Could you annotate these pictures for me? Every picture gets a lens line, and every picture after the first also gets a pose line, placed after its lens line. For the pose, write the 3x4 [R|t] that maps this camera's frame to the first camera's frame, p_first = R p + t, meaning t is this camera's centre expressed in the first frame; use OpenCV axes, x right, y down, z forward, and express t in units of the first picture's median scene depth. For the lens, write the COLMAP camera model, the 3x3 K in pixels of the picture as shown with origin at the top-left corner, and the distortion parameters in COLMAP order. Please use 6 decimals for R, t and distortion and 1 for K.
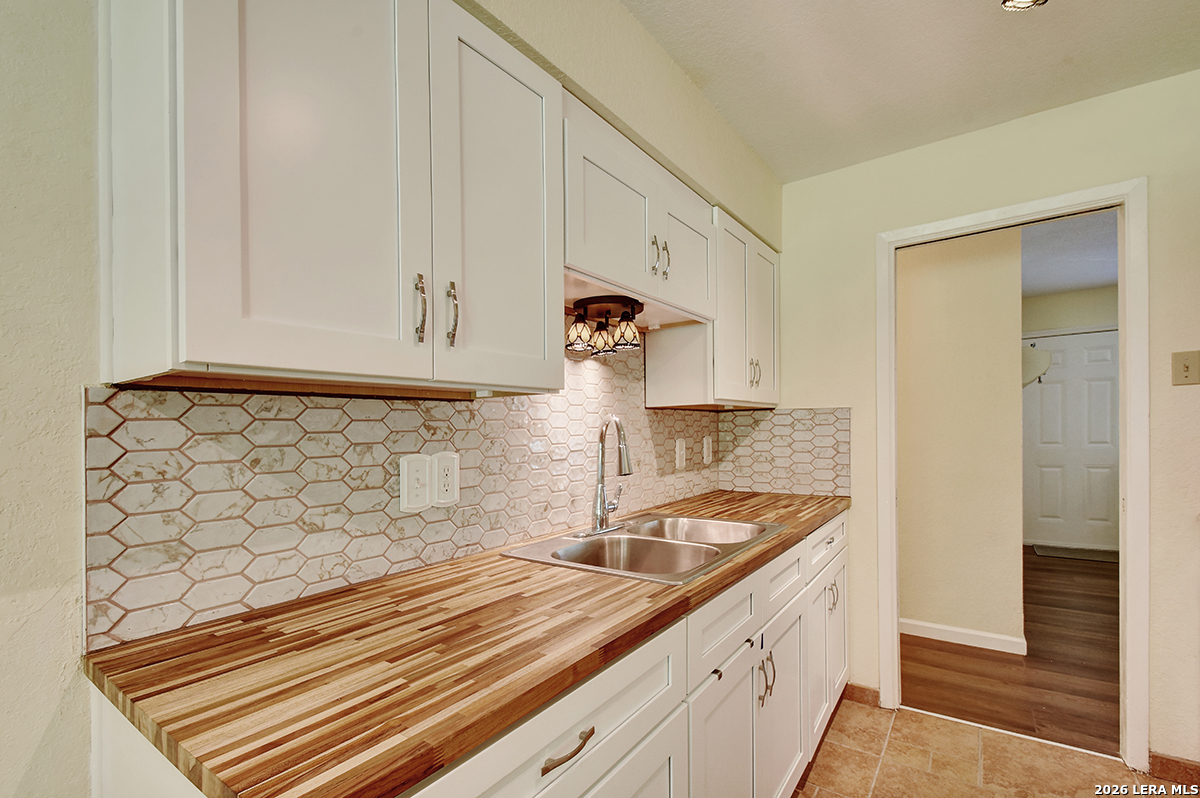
lens RADIAL K [[559.1, 0, 595.6], [0, 559.1, 418.0], [0, 0, 1]] dist [0.003883, -0.002524]
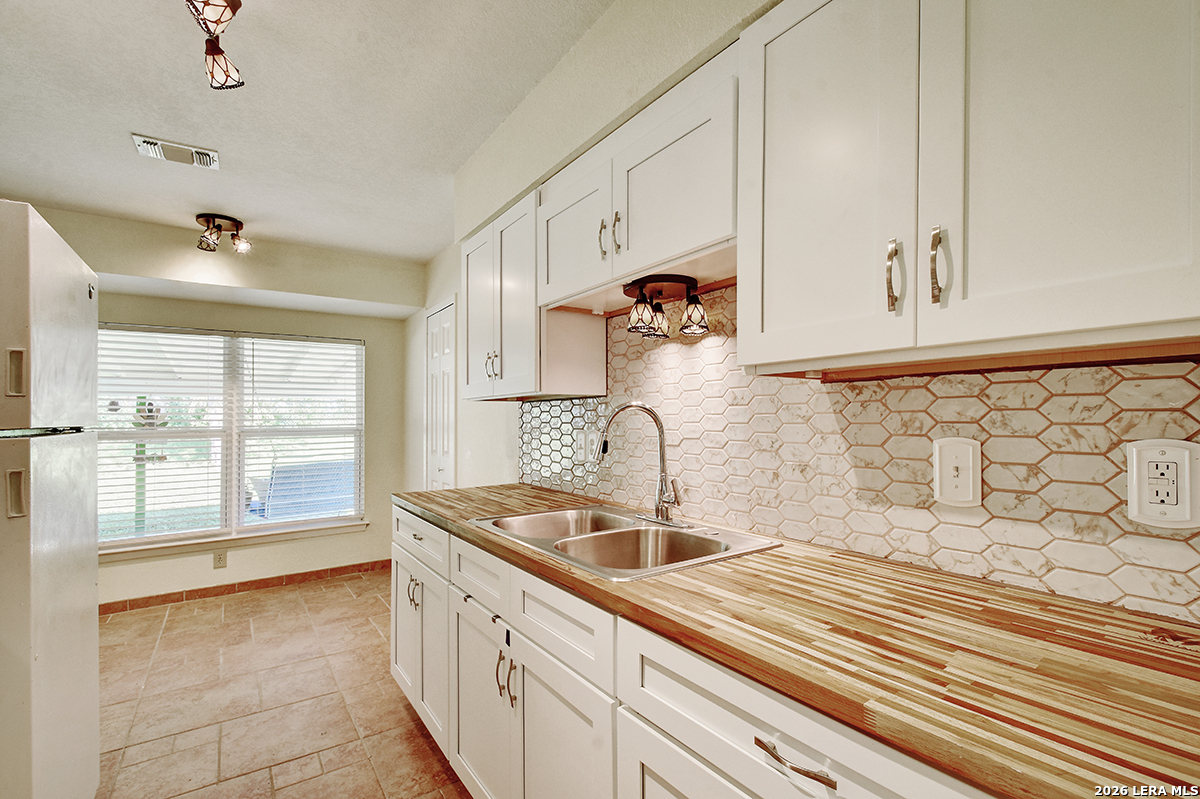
lens RADIAL K [[525.1, 0, 609.1], [0, 525.1, 412.0], [0, 0, 1]] dist [0.002775, -0.008479]
pose [[-0.330385, 0.009170, -0.943802, 1.556015], [0.032447, 0.999472, -0.001647, 0.019208], [0.943288, -0.031167, -0.330509, 2.128066]]
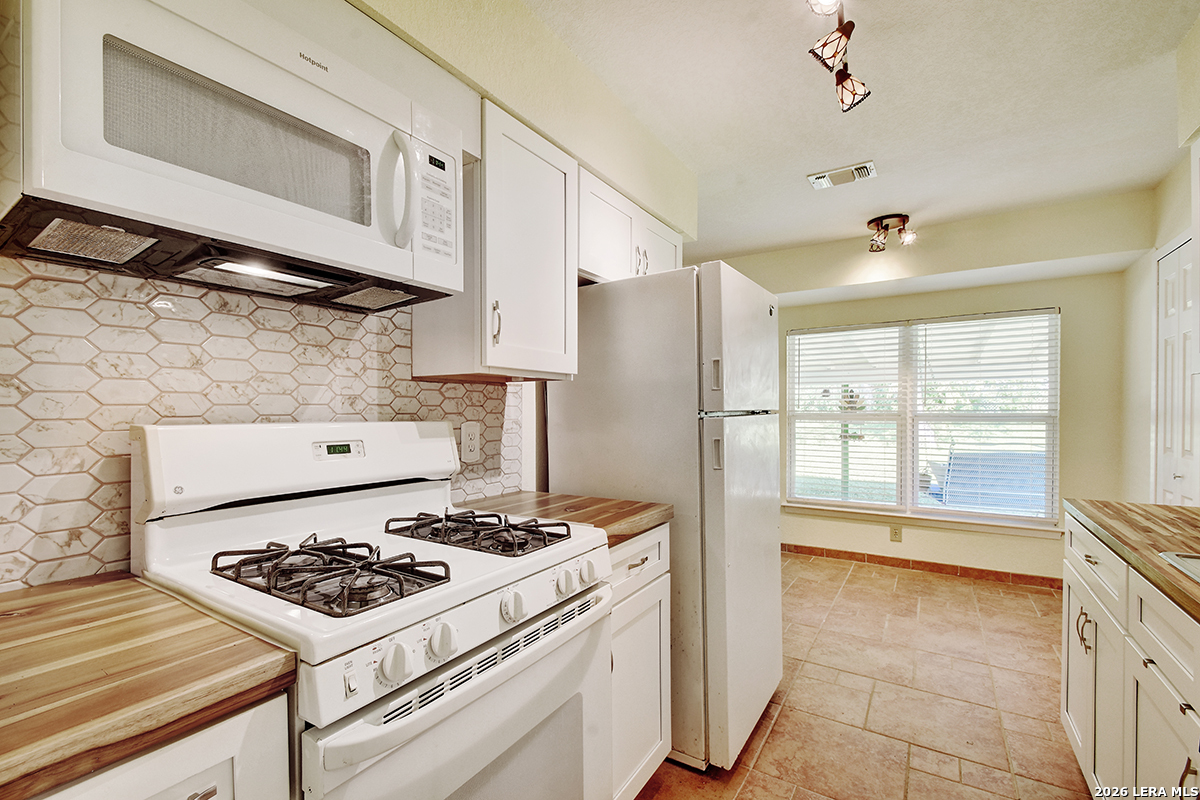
lens RADIAL K [[525.1, 0, 588.7], [0, 525.1, 404.7], [0, 0, 1]] dist [0.002775, -0.008479]
pose [[-0.999424, 0.022404, -0.025508, 1.404832], [0.023012, 0.999452, -0.023812, 0.022304], [0.024961, -0.024385, -0.999391, 2.244976]]
